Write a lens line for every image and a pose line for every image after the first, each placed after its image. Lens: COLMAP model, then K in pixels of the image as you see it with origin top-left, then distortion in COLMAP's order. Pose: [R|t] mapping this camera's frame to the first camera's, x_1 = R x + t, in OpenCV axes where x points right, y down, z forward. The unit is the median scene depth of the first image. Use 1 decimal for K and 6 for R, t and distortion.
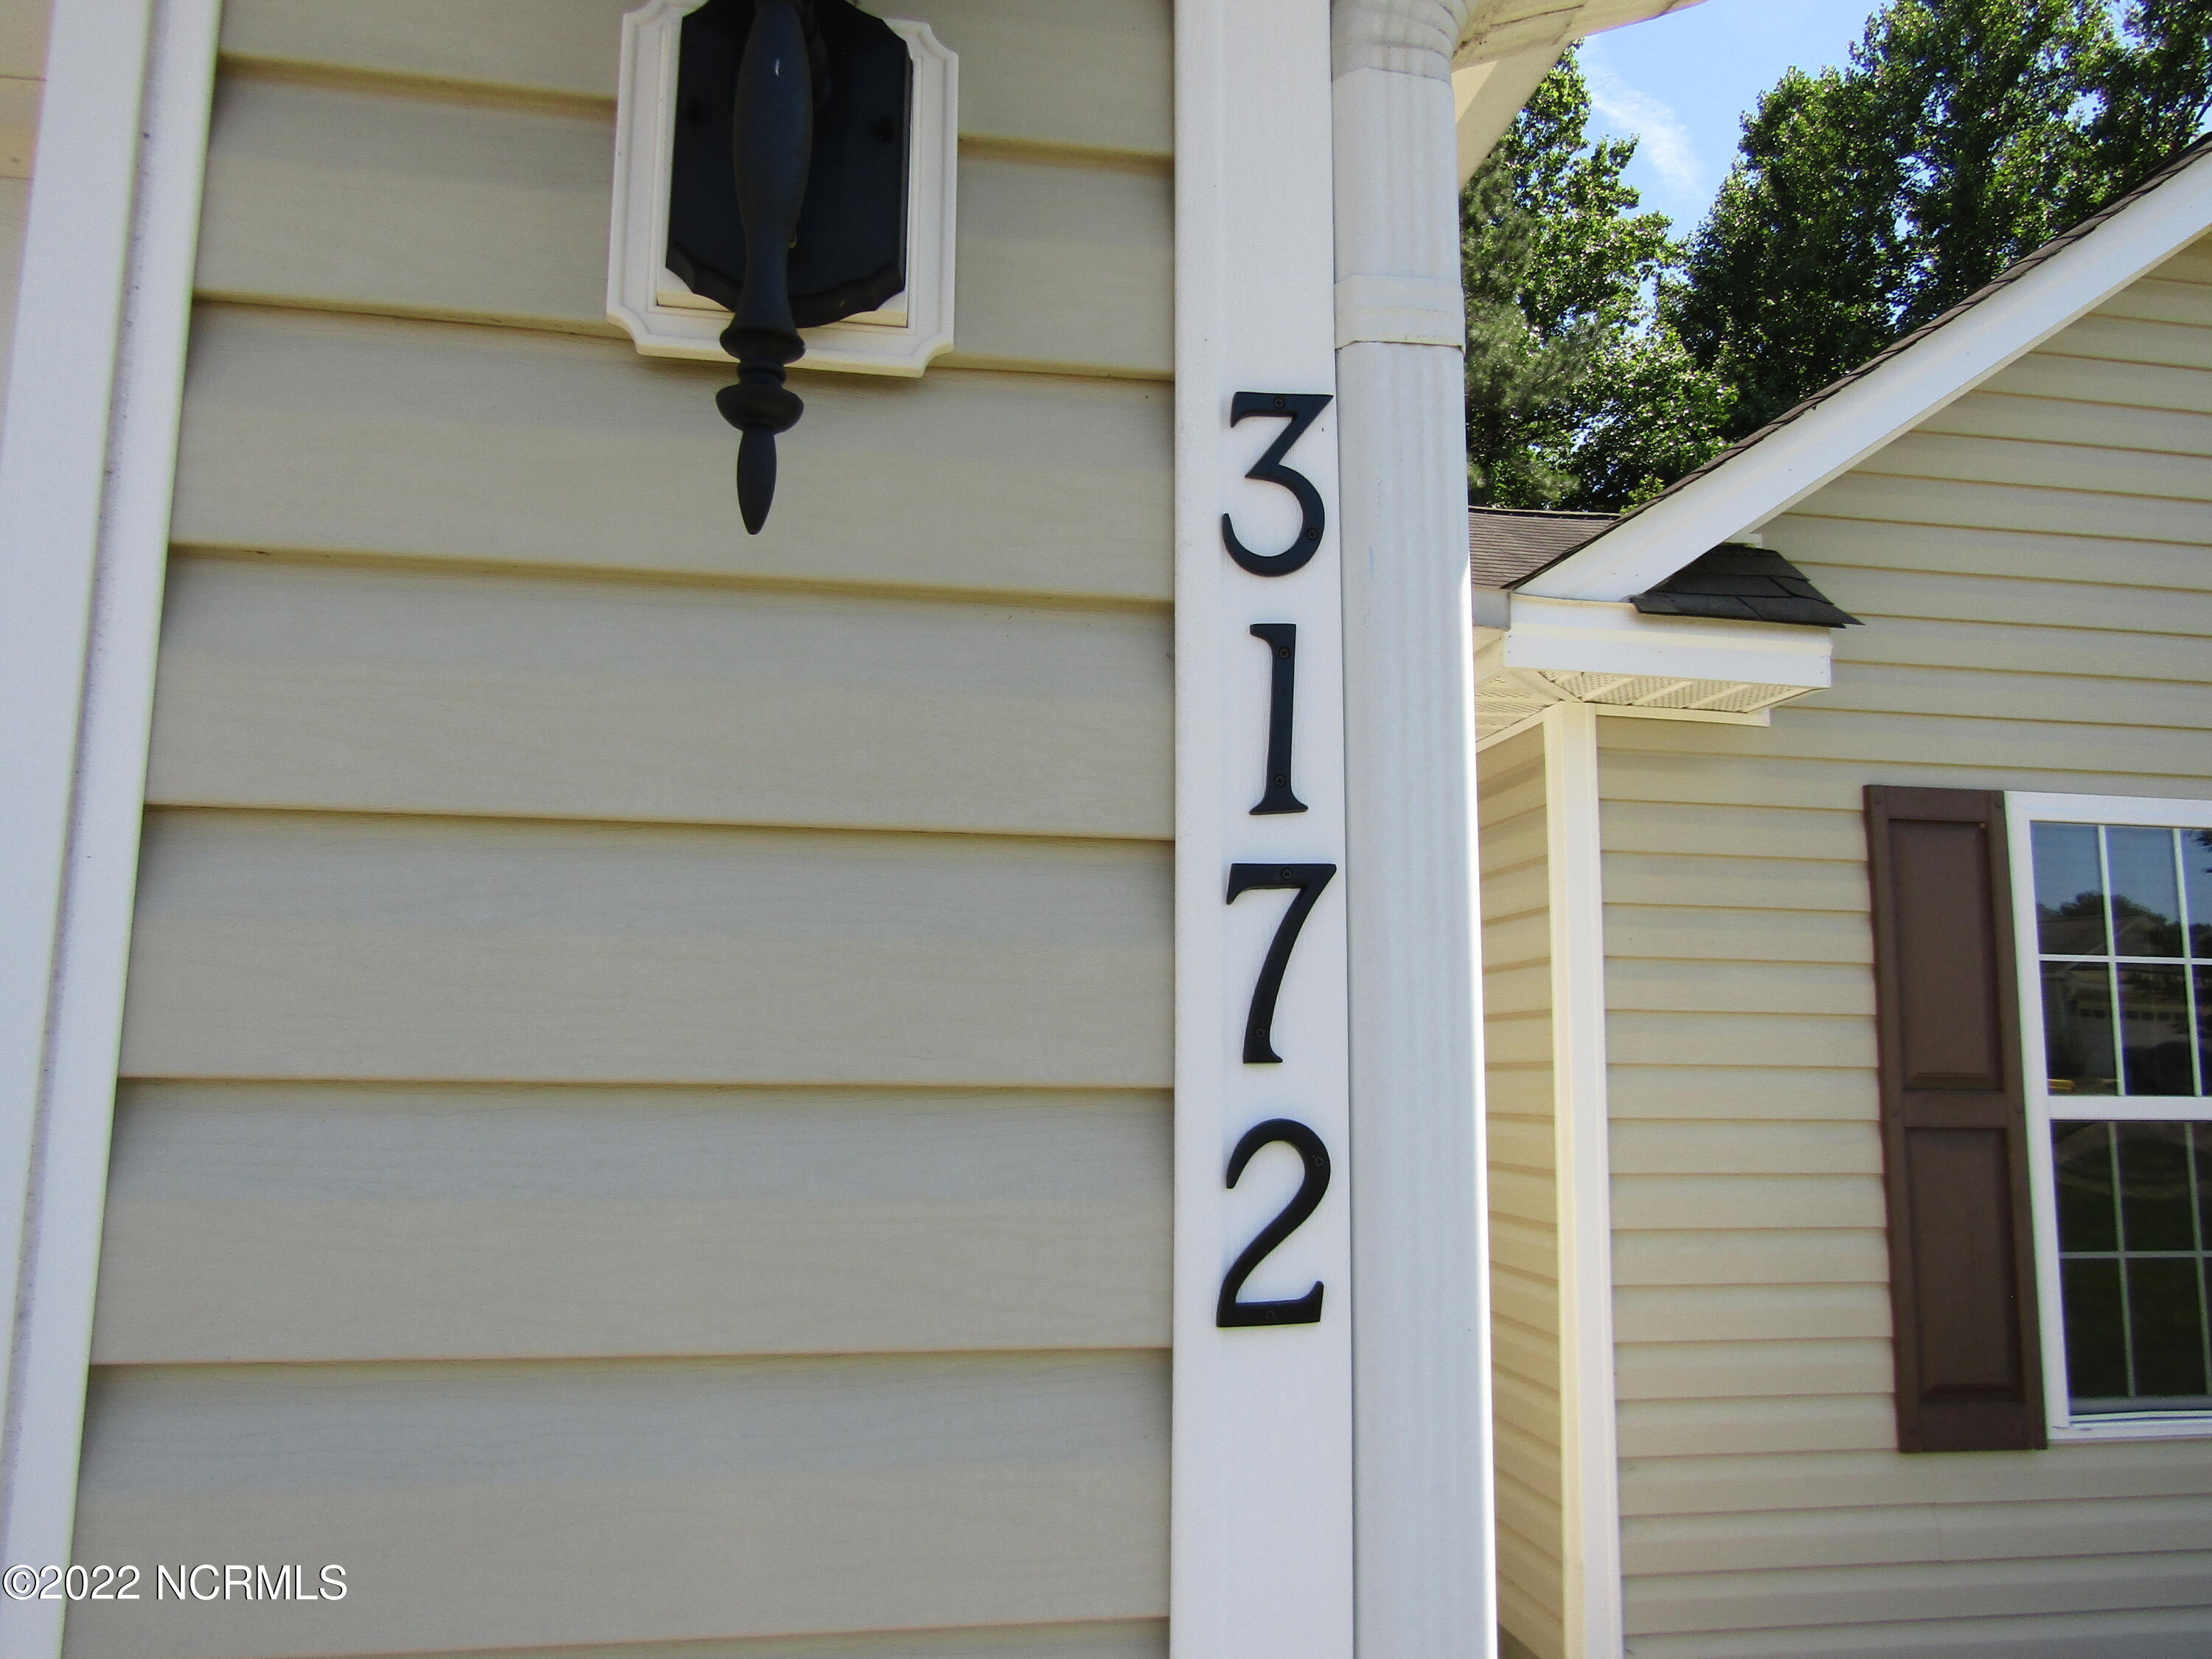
lens RADIAL K [[1602.2, 0, 1106.0], [0, 1602.2, 829.5], [0, 0, 1]] dist [-0.002060, 0.010443]
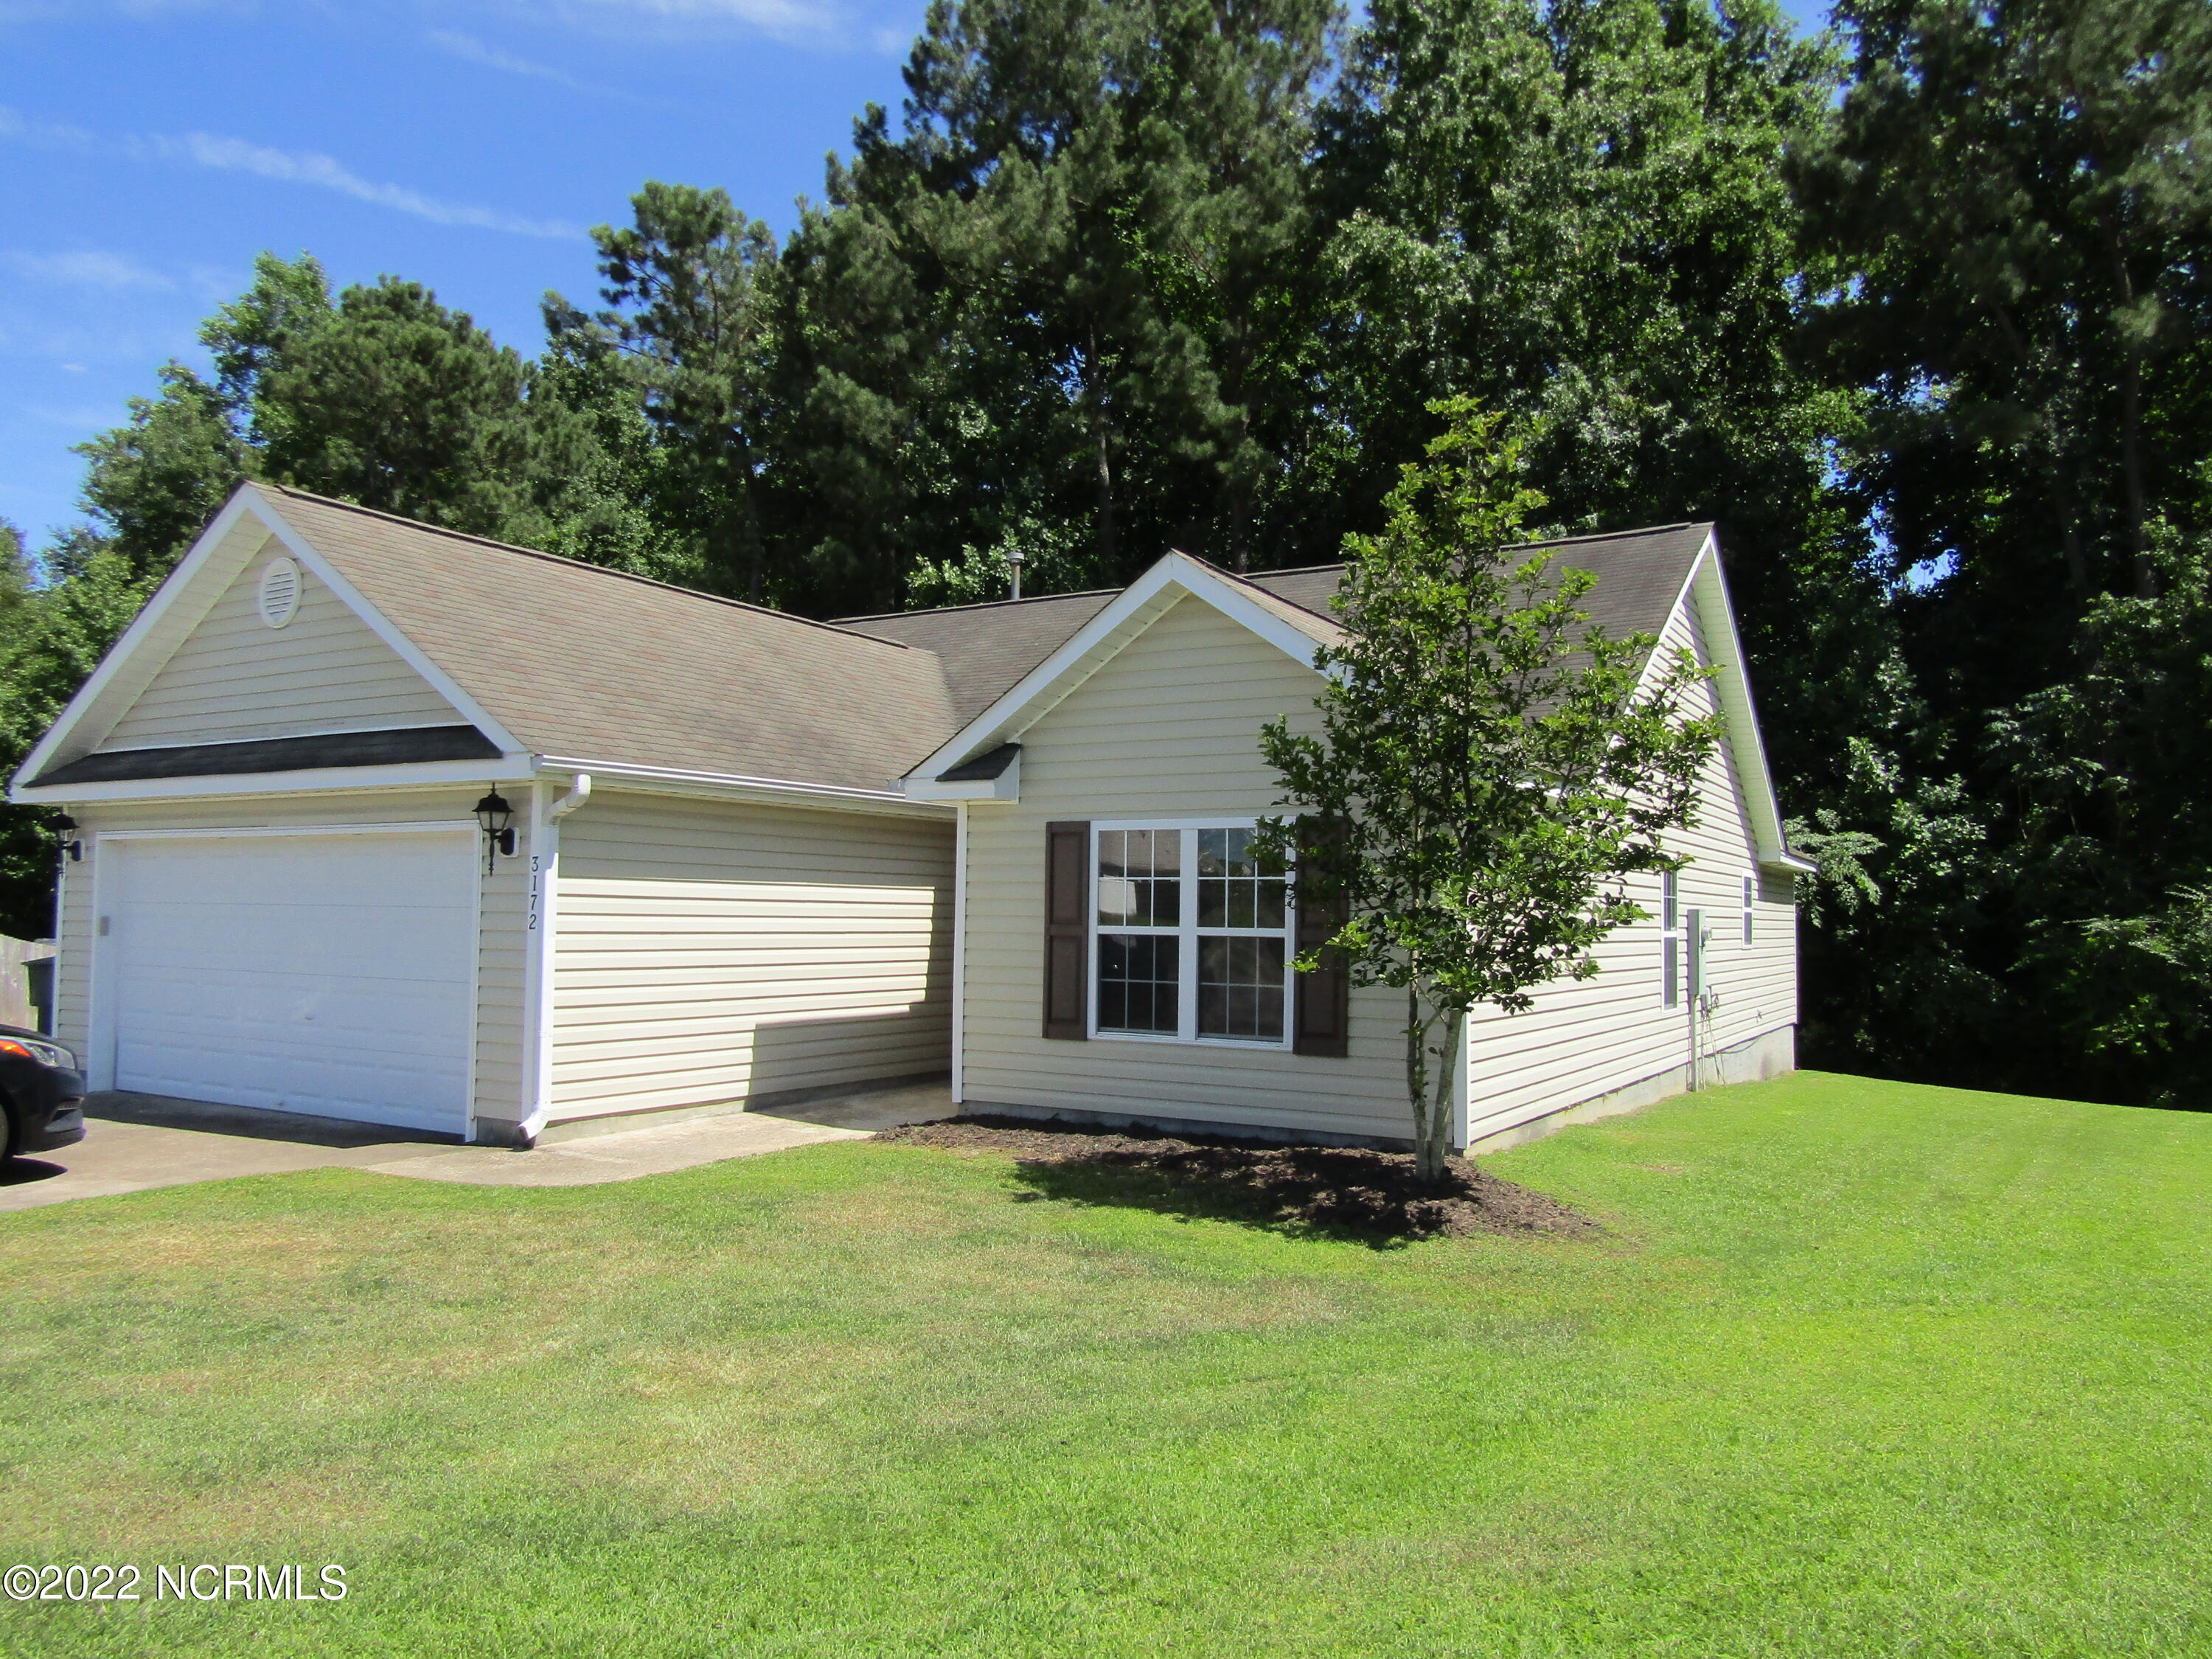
lens RADIAL K [[1597.6, 0, 1106.0], [0, 1597.6, 829.5], [0, 0, 1]] dist [-0.007679, -0.002727]
pose [[0.759855, -0.033478, -0.649230, 2.467238], [0.087852, 0.994800, 0.051525, -0.155696], [0.644129, -0.096188, 0.758845, -1.169274]]
